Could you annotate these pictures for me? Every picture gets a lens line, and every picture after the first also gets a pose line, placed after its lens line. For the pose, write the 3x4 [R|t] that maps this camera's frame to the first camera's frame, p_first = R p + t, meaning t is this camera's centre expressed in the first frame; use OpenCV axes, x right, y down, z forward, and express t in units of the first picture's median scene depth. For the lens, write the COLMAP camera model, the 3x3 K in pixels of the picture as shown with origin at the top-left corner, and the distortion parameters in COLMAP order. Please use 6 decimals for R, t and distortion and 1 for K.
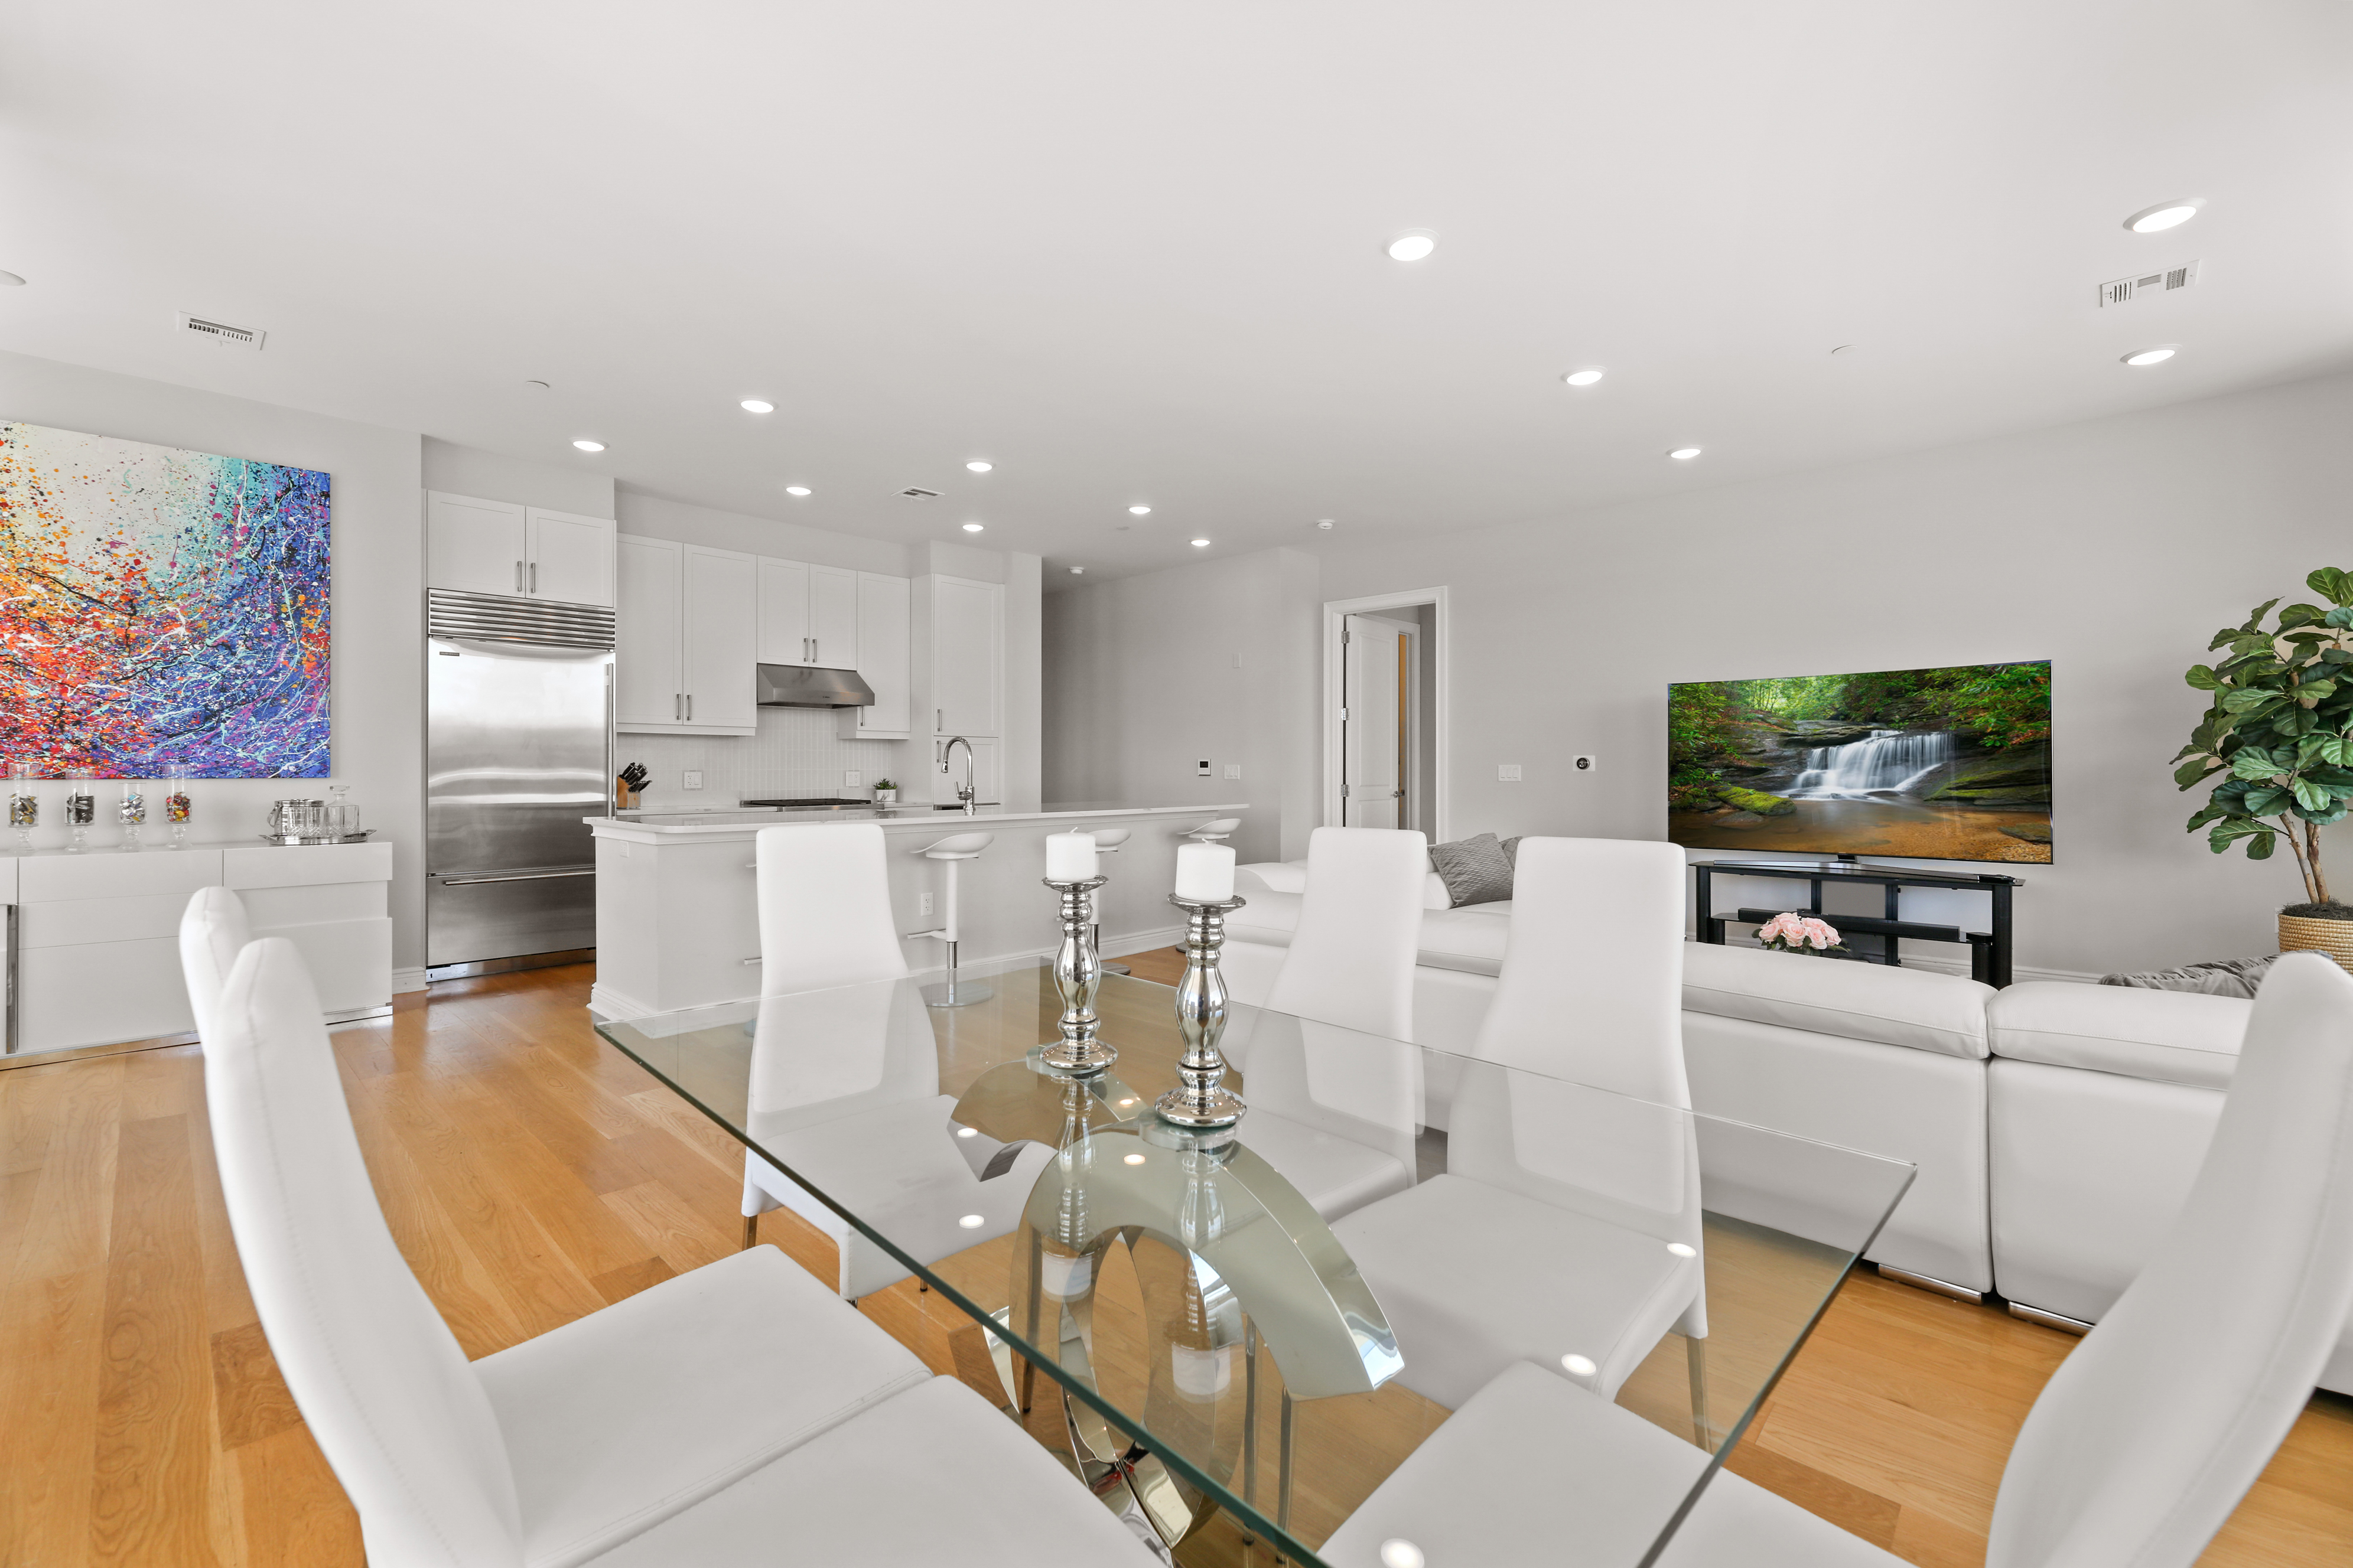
lens RADIAL K [[965.3, 0, 1141.2], [0, 965.3, 768.7], [0, 0, 1]] dist [-0.001168, -0.001871]
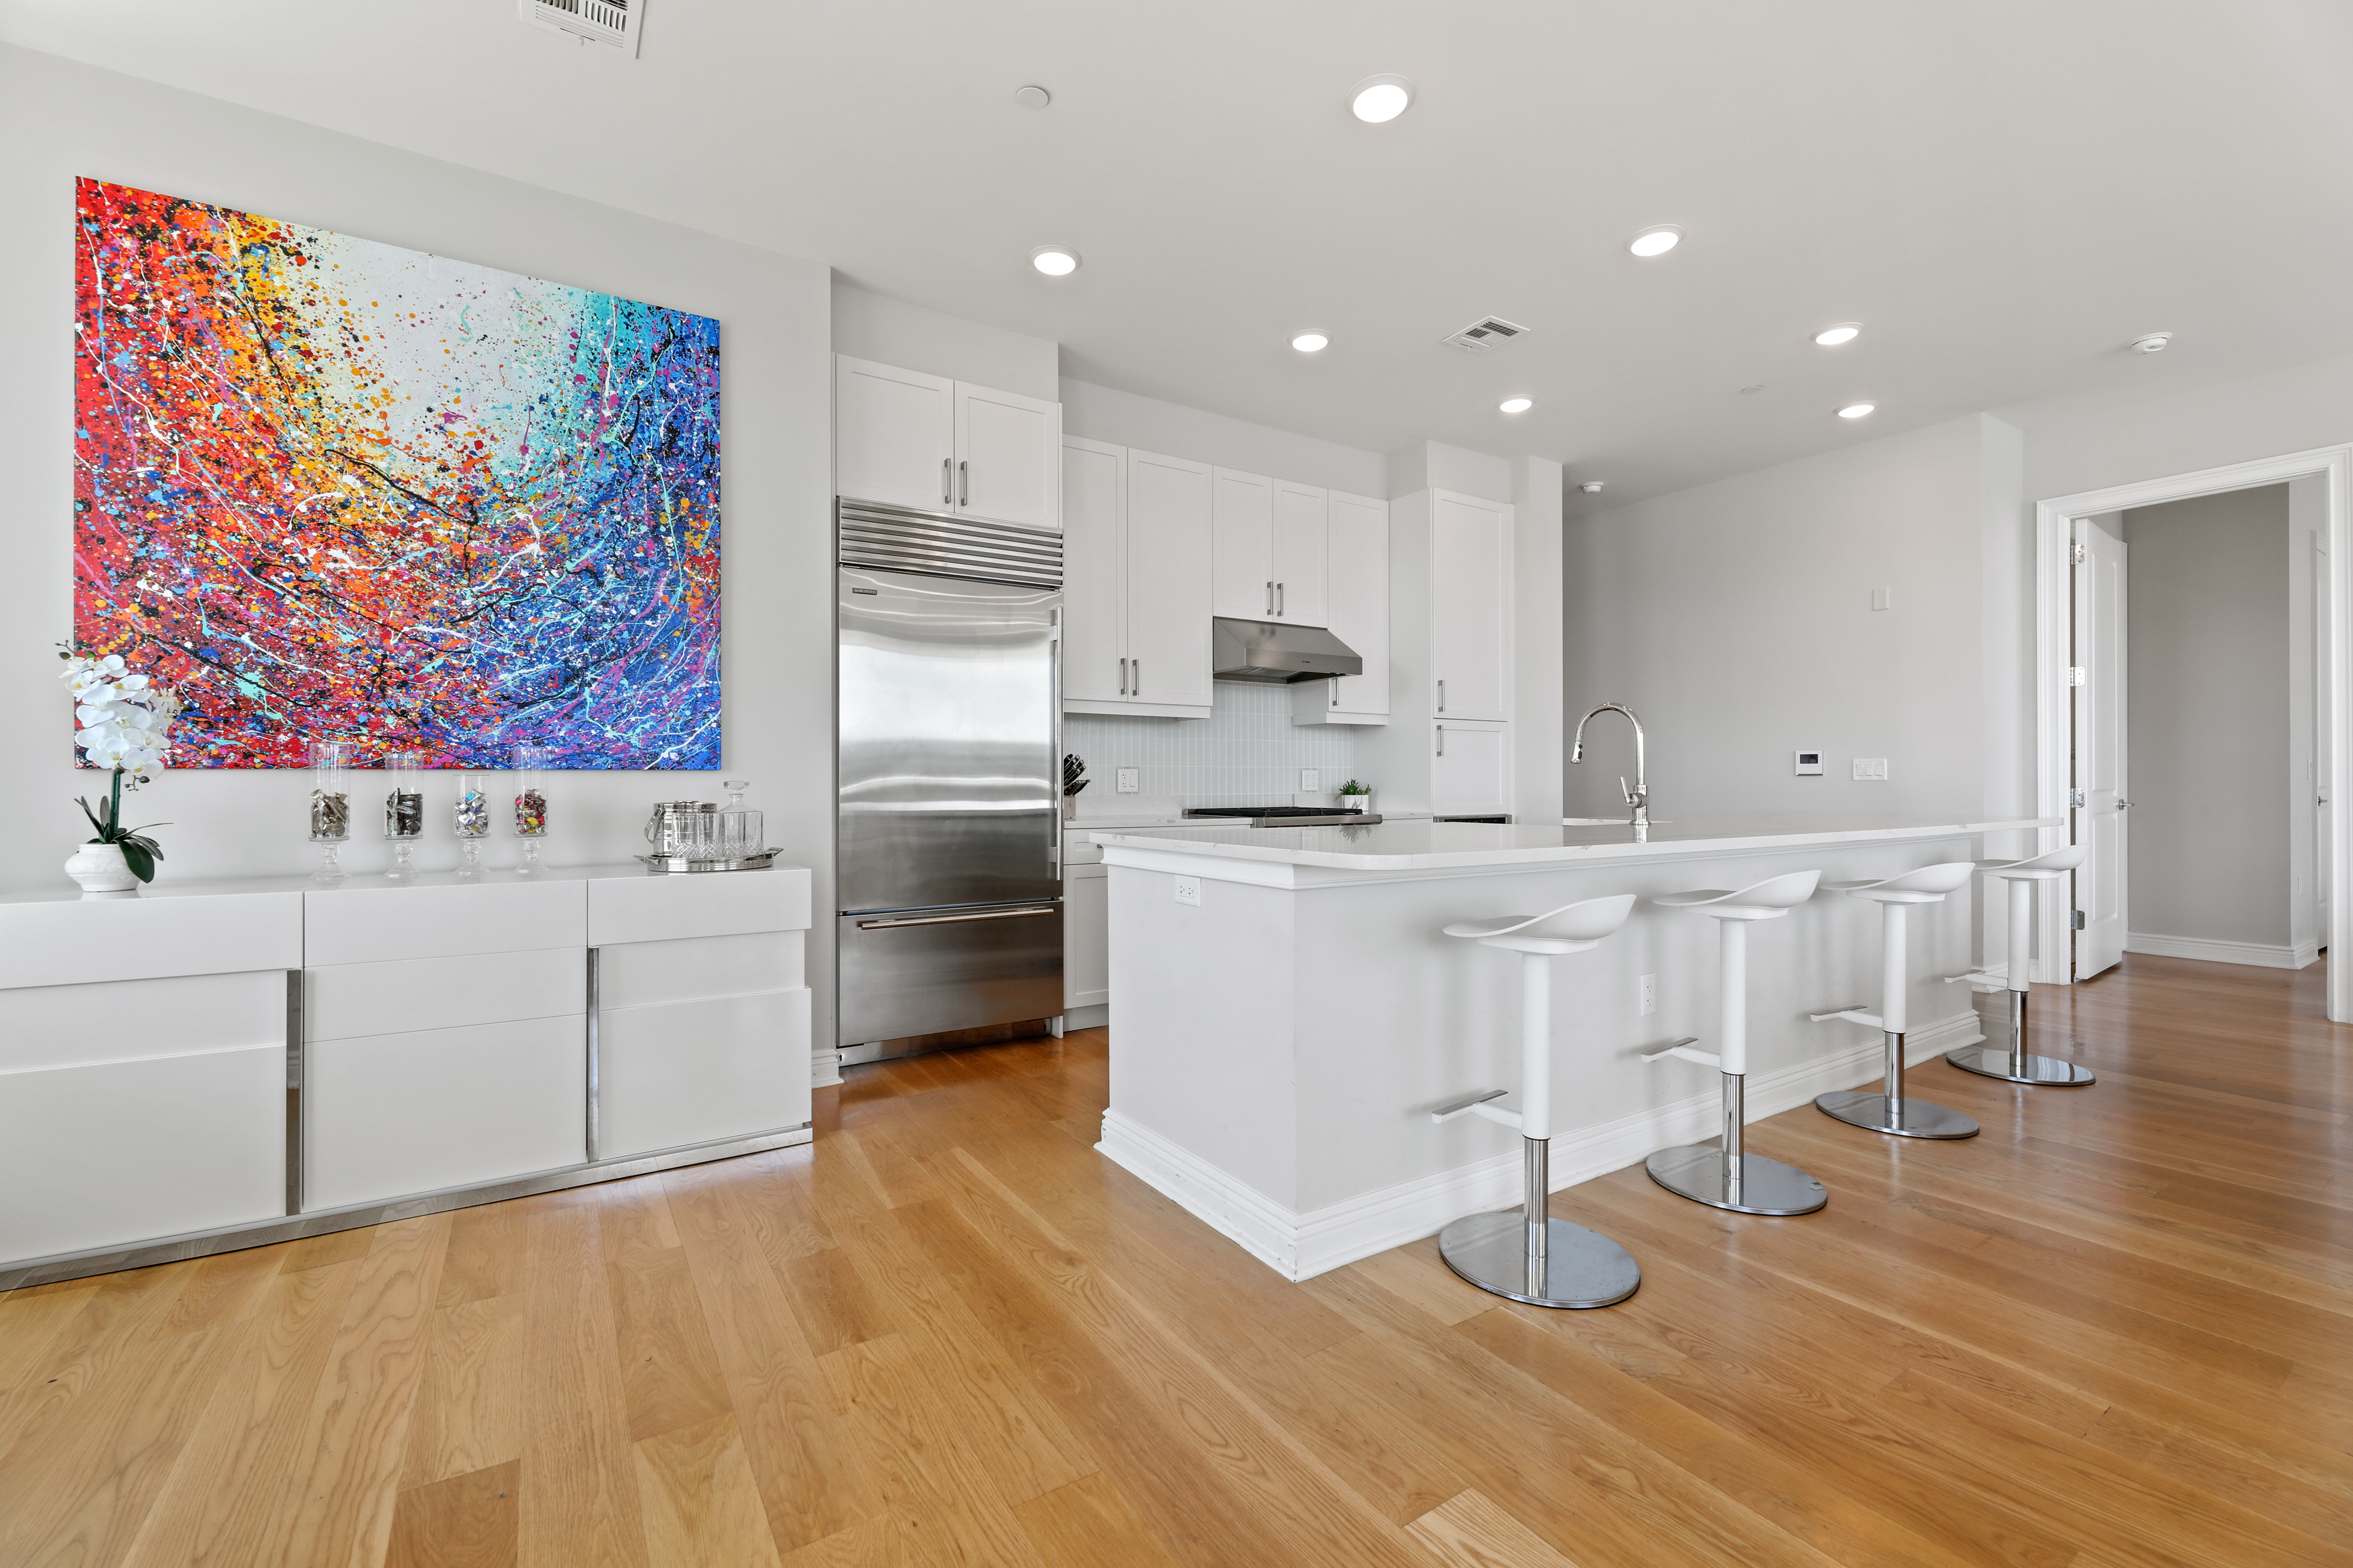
lens RADIAL K [[965.3, 0, 1146.7], [0, 965.3, 781.9], [0, 0, 1]] dist [-0.001168, -0.001871]
pose [[0.971098, -0.003431, -0.238657, -0.403344], [0.003397, 0.999994, -0.000554, 0.019752], [0.238658, -0.000273, 0.971104, 0.427642]]
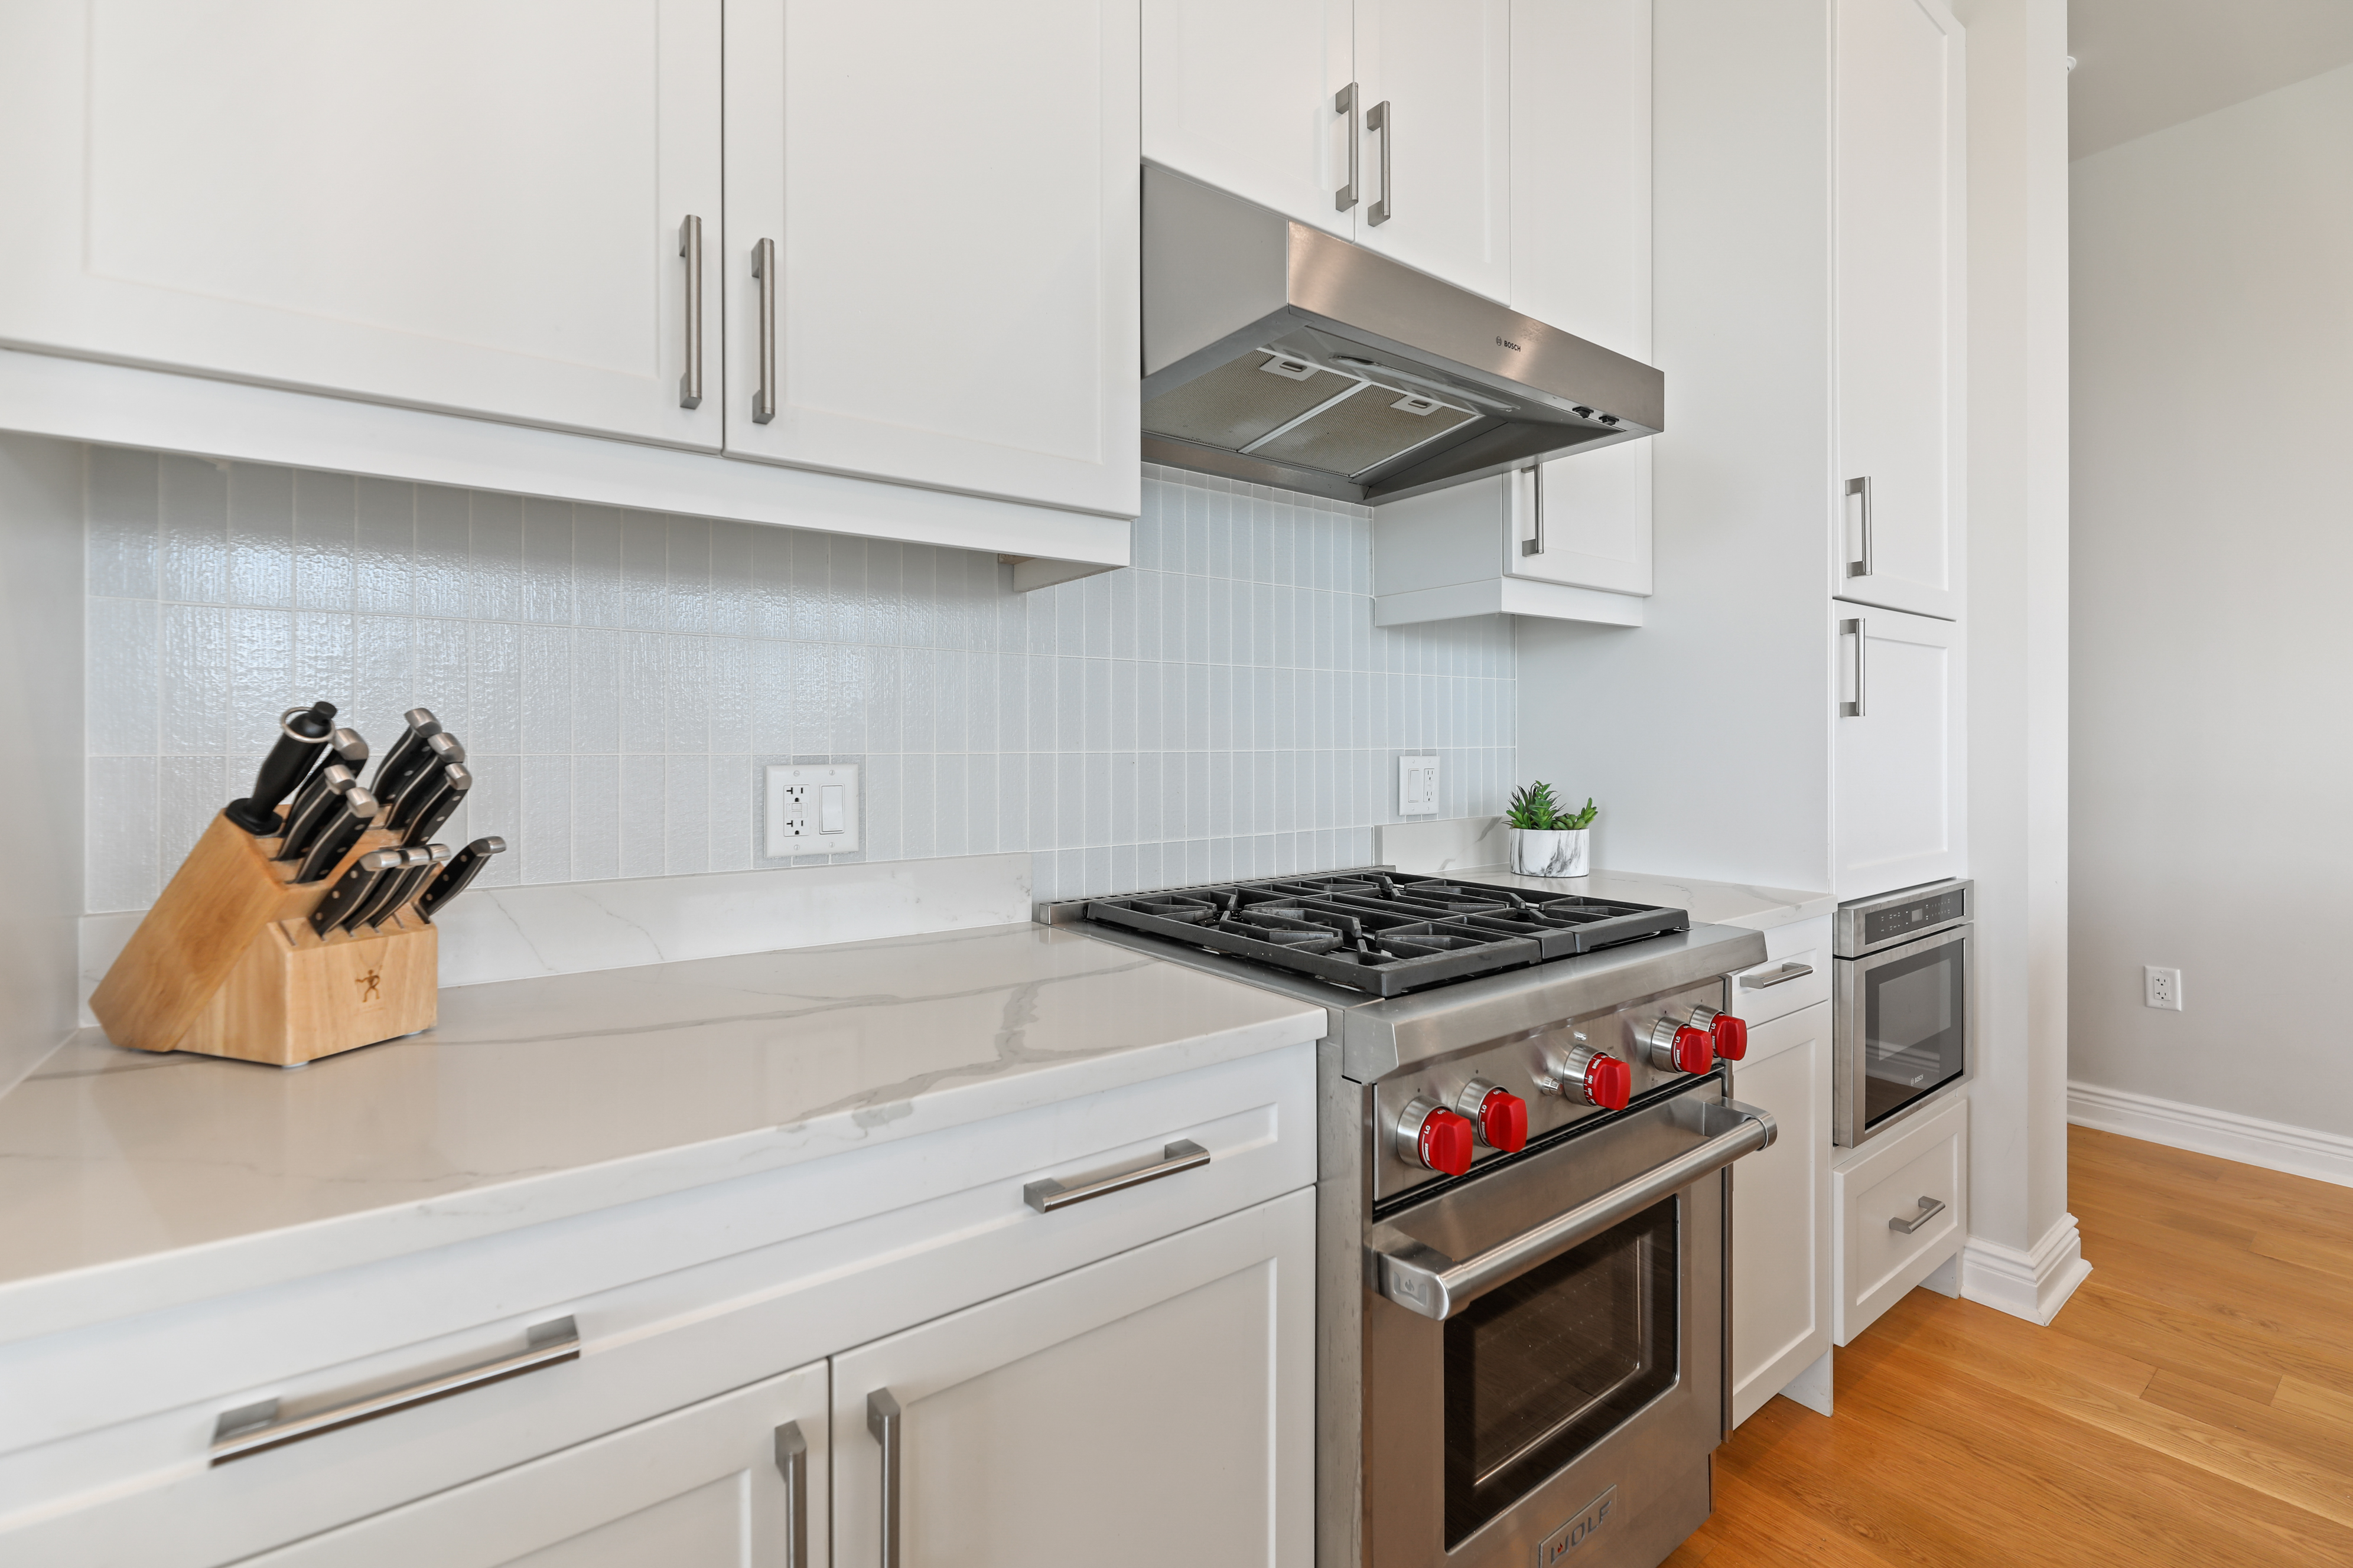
lens RADIAL K [[1025.3, 0, 1137.4], [0, 1025.3, 738.8], [0, 0, 1]] dist [-0.003592, -0.000532]
pose [[0.983576, -0.003595, -0.180457, -0.534415], [0.003223, 0.999992, -0.002356, -0.001922], [0.180464, 0.001736, 0.983580, 1.189814]]
